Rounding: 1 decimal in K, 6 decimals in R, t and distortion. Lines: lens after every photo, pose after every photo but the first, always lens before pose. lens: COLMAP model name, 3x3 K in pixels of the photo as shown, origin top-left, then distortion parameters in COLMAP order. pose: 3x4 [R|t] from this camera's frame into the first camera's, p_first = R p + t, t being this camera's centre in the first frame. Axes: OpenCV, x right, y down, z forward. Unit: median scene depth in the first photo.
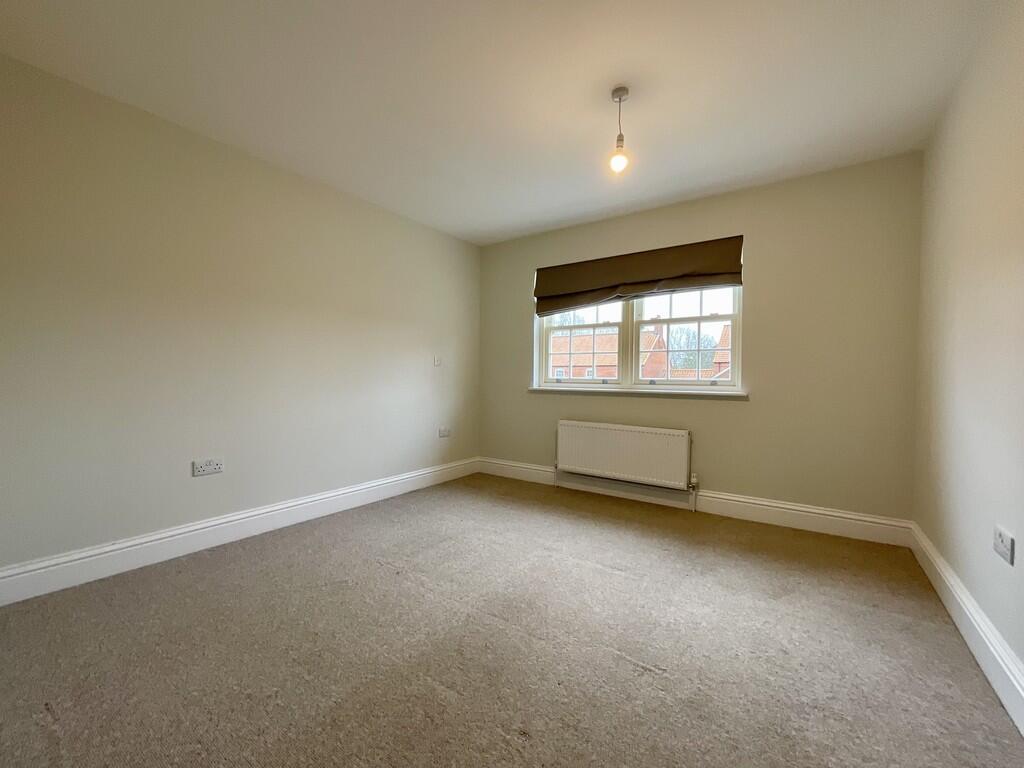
lens RADIAL K [[427.1, 0, 487.1], [0, 427.1, 387.5], [0, 0, 1]] dist [0.001823, 0.000426]
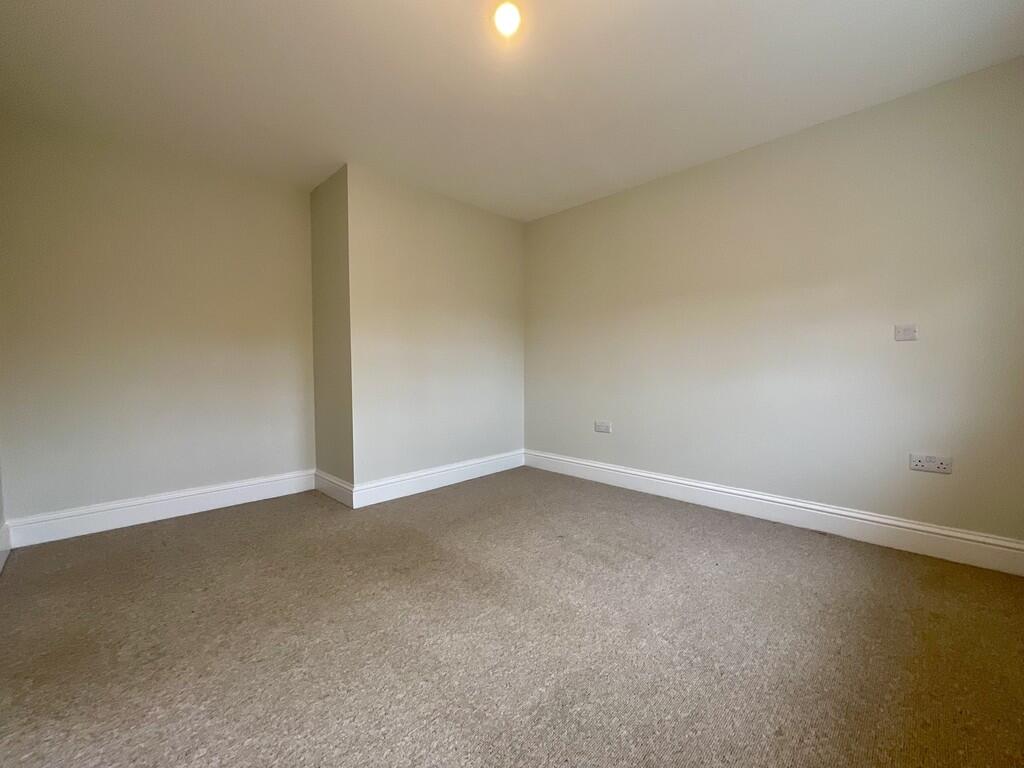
lens RADIAL K [[401.0, 0, 512.0], [0, 401.0, 384.0], [0, 0, 1]] dist [0.000777, 0.000236]
pose [[-0.119650, 0.031140, -0.992328, 0.660281], [-0.023552, 0.999138, 0.034194, 0.002065], [0.992537, 0.027463, -0.118813, 0.780526]]
